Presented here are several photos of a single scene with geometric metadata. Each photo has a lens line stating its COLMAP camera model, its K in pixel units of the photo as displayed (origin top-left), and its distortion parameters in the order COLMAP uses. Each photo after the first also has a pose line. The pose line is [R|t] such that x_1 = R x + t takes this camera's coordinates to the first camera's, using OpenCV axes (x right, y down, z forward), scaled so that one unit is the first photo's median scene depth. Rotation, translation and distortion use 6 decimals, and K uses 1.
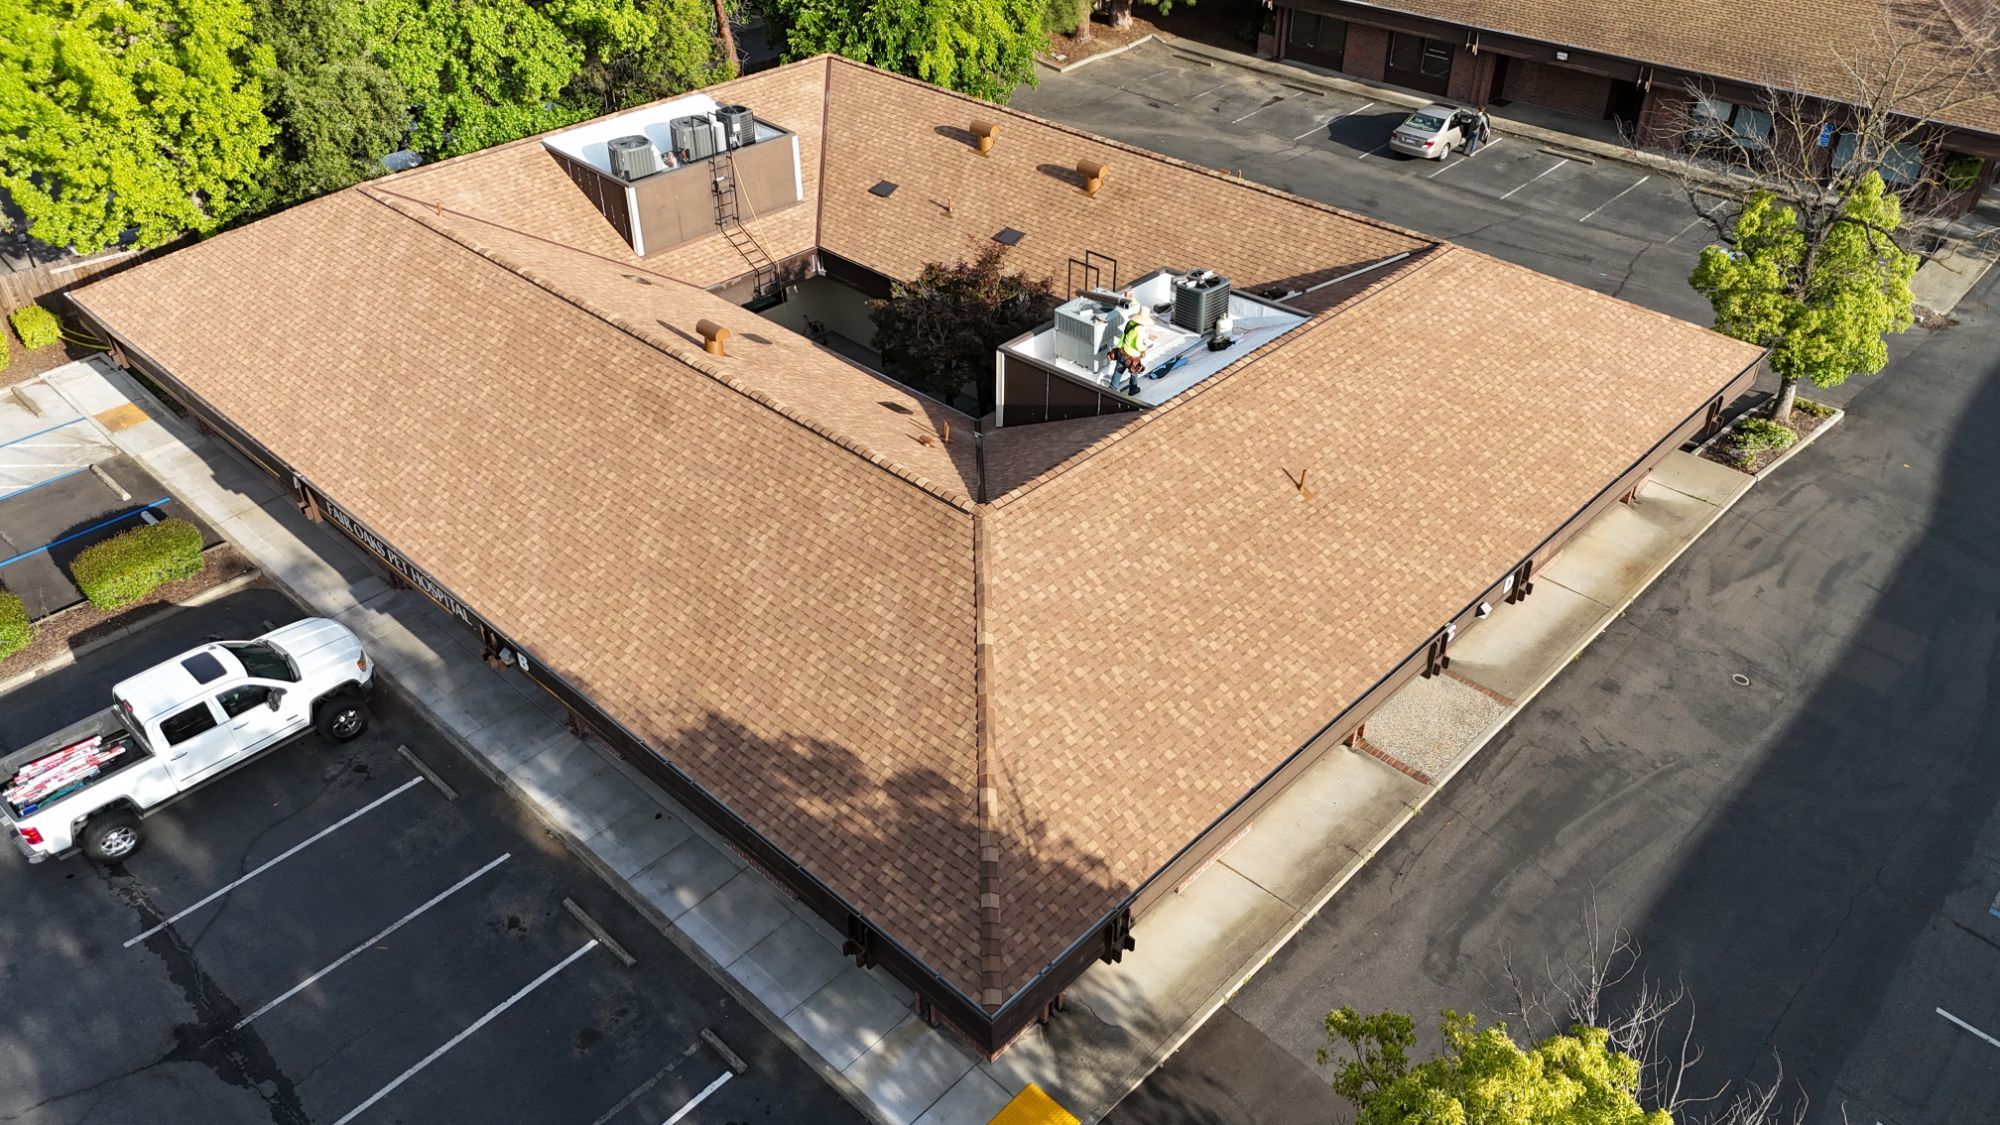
lens RADIAL K [[1485.0, 0, 1003.4], [0, 1485.0, 550.7], [0, 0, 1]] dist [0.094343, -0.145511]
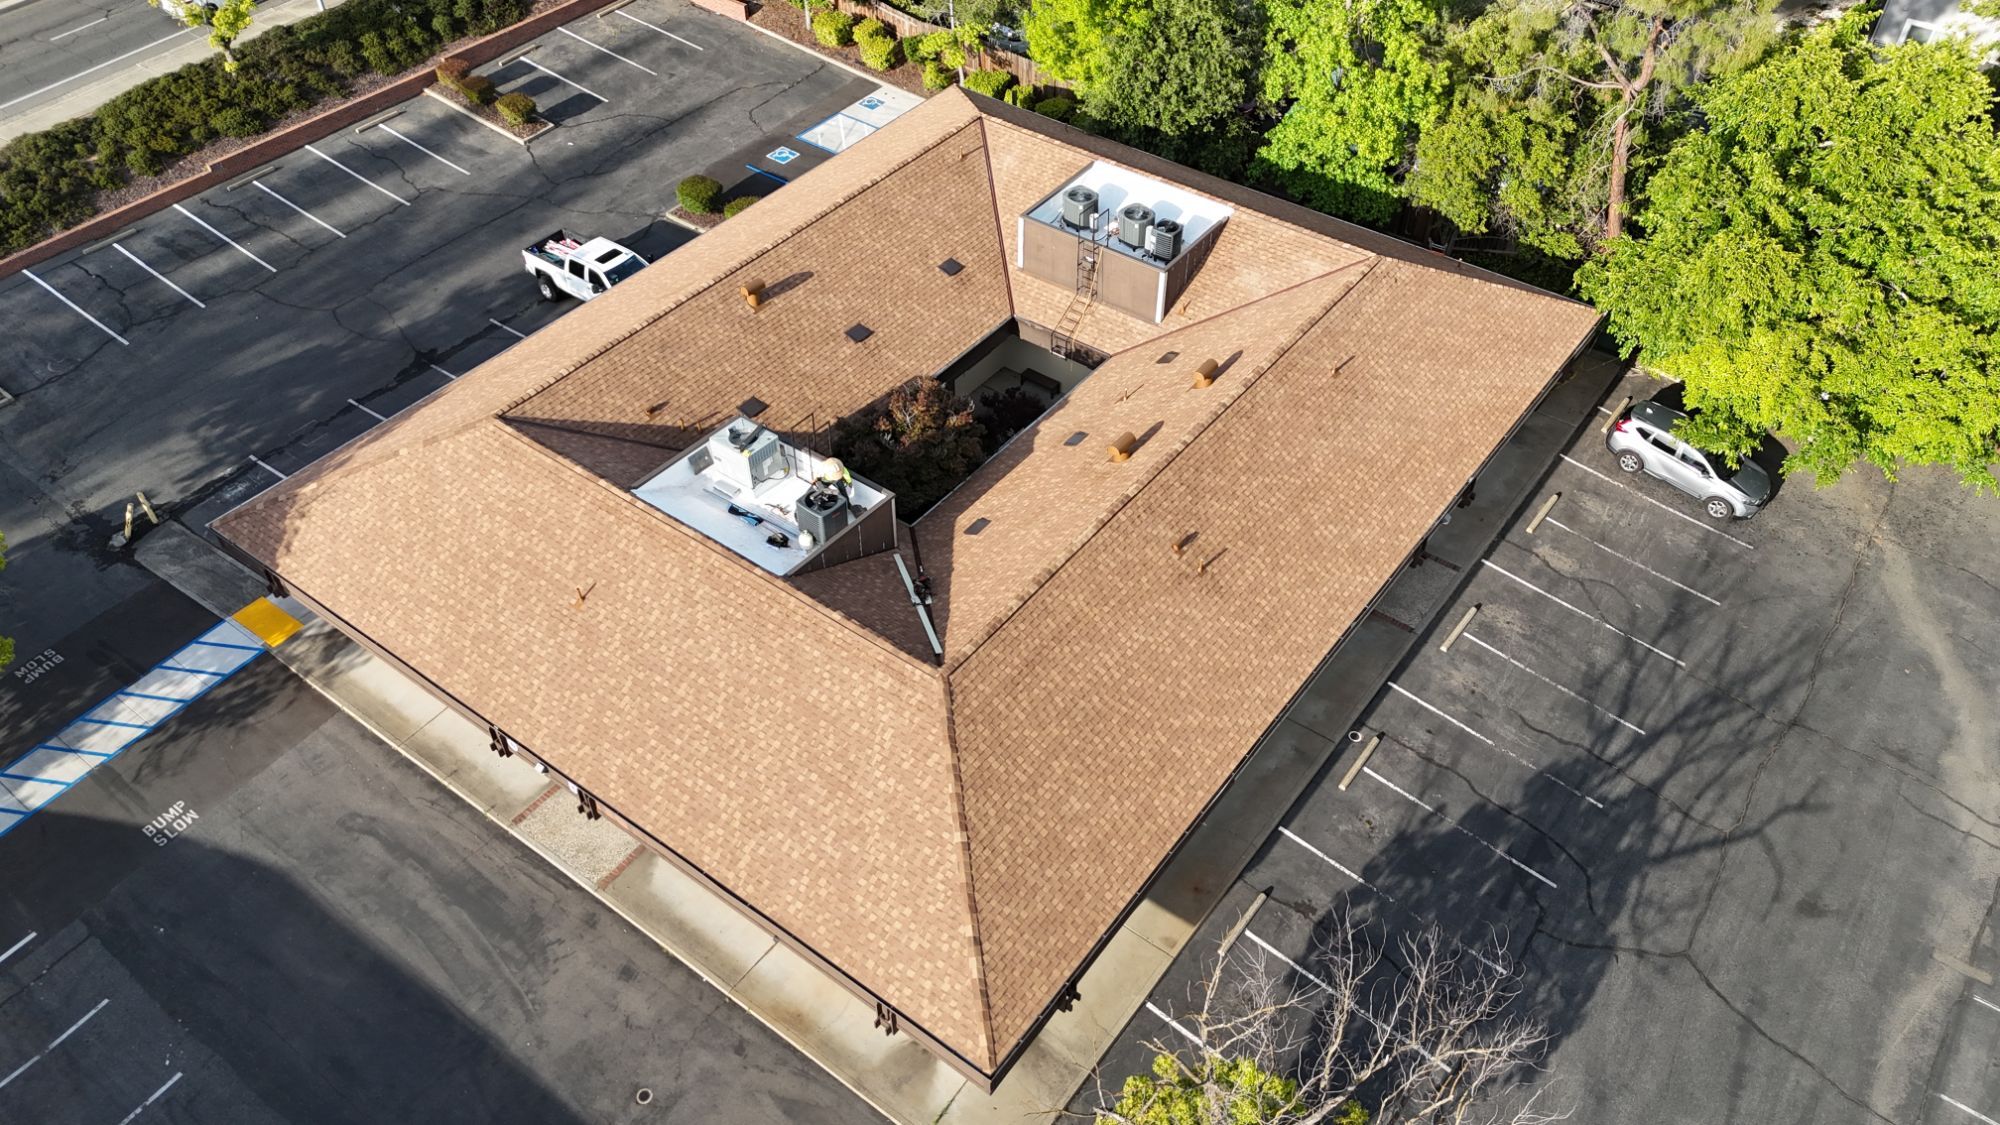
lens RADIAL K [[1451.0, 0, 1002.2], [0, 1451.0, 566.0], [0, 0, 1]] dist [0.161626, -0.390877]
pose [[0.116451, 0.688260, -0.716057, 1.075807], [-0.565123, 0.638794, 0.522091, -0.884685], [0.816747, 0.343862, 0.463339, 0.655219]]
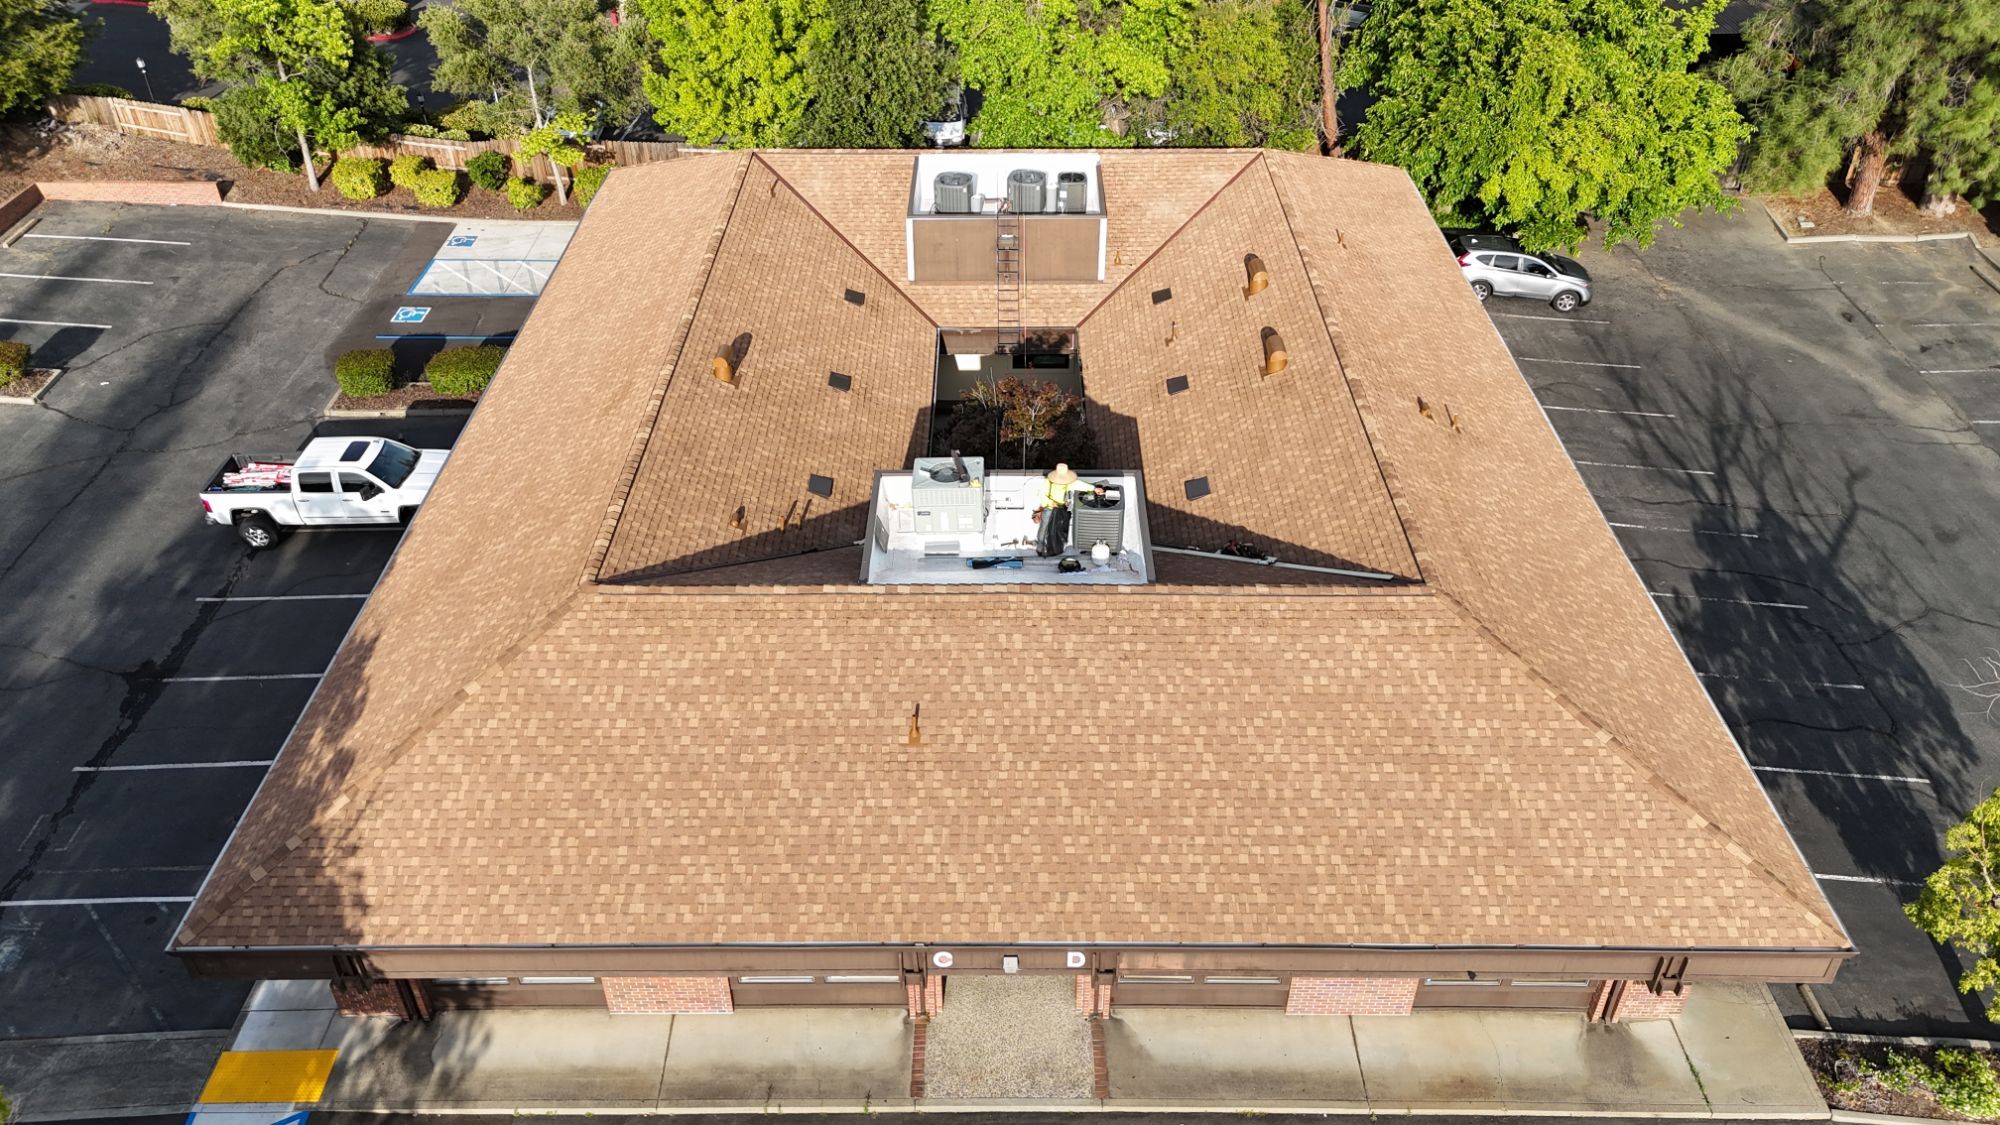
lens RADIAL K [[1465.0, 0, 1000.0], [0, 1465.0, 562.5], [0, 0, 1]] dist [0.081185, -0.093264]
pose [[0.685217, 0.429519, -0.588210, 0.681402], [-0.410979, 0.894766, 0.174614, -0.297133], [0.601311, 0.122094, 0.789632, 0.287059]]
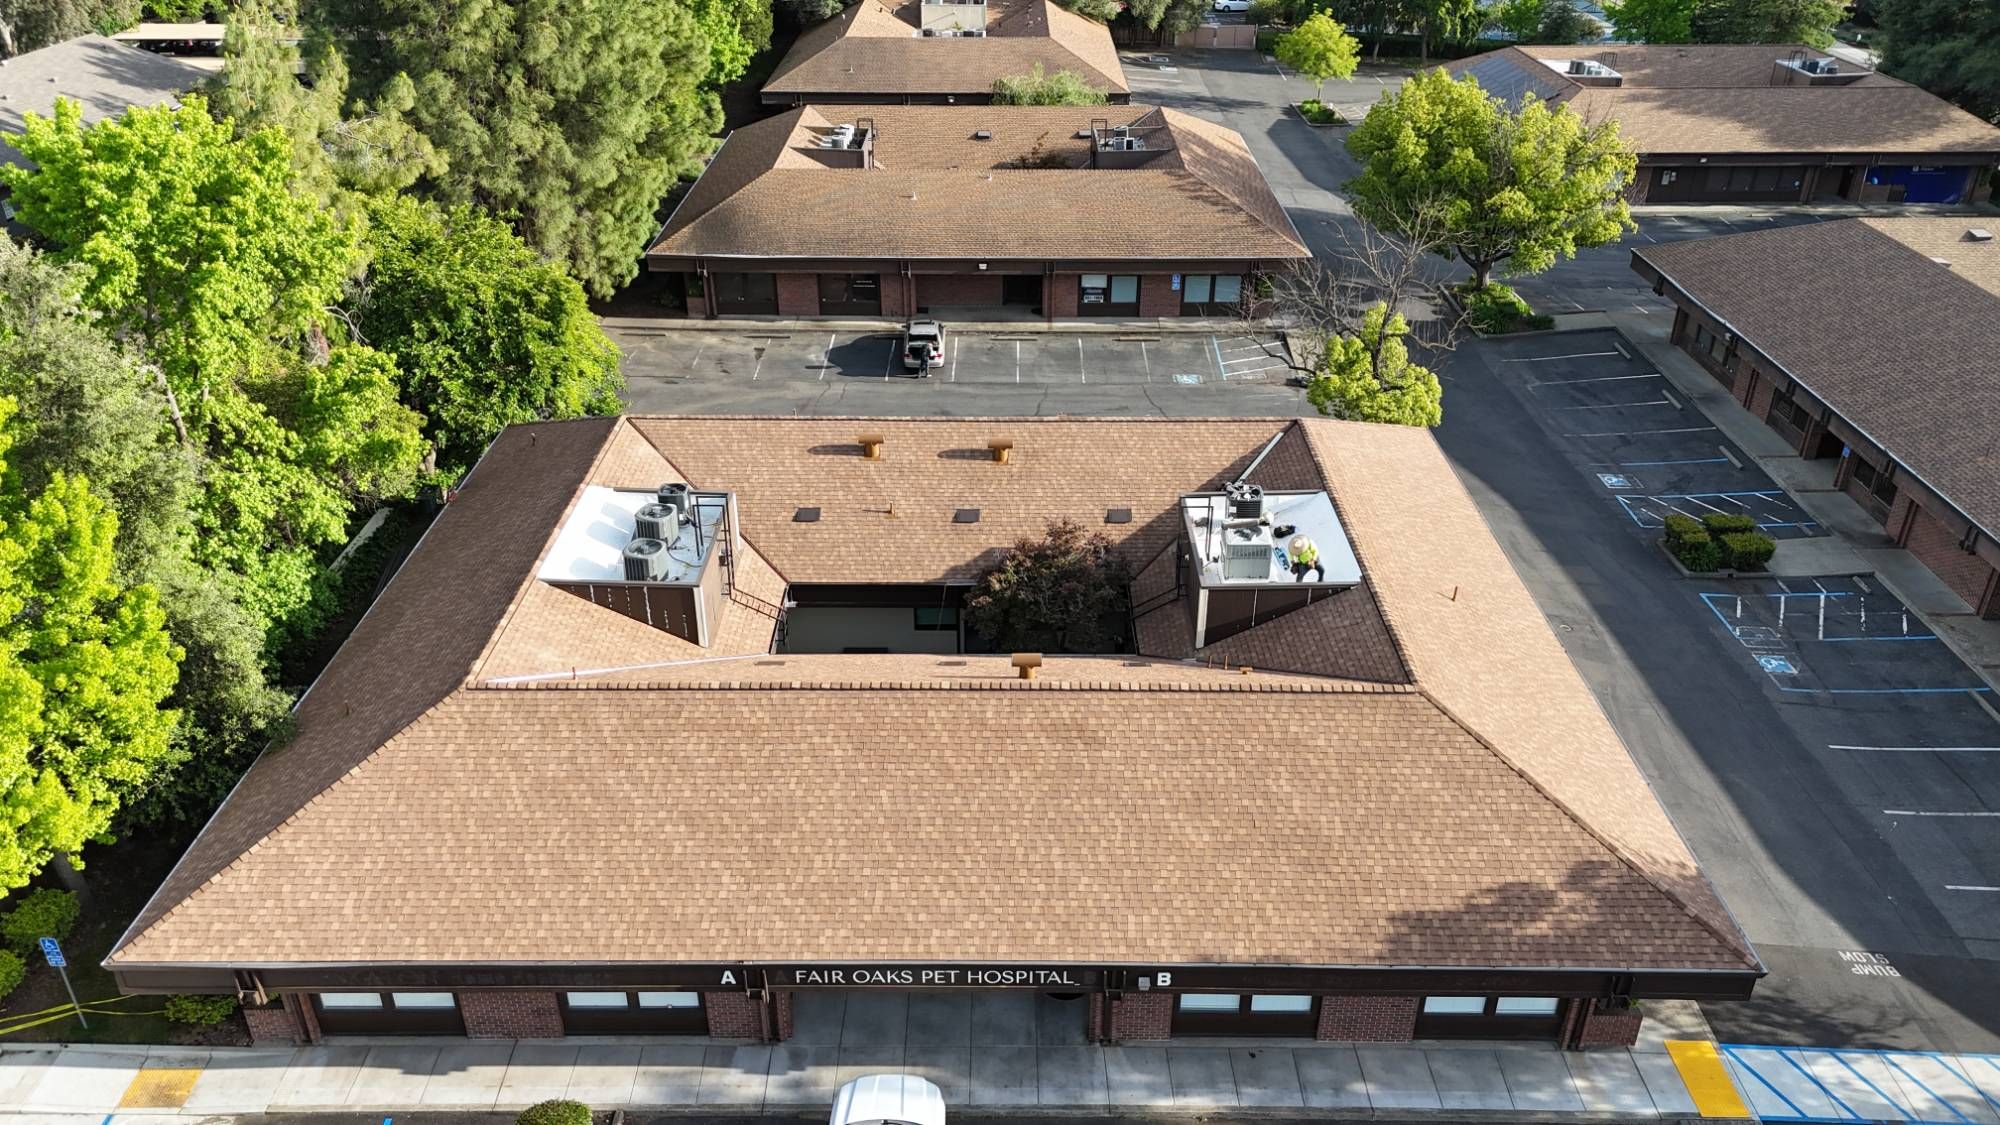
lens RADIAL K [[1433.8, 0, 1000.0], [0, 1433.8, 562.5], [0, 0, 1]] dist [0.190240, -0.291829]
pose [[0.730616, -0.332528, 0.596343, -0.870421], [0.388221, 0.920790, 0.037811, -0.275018], [-0.561680, 0.203888, 0.801839, 0.115093]]
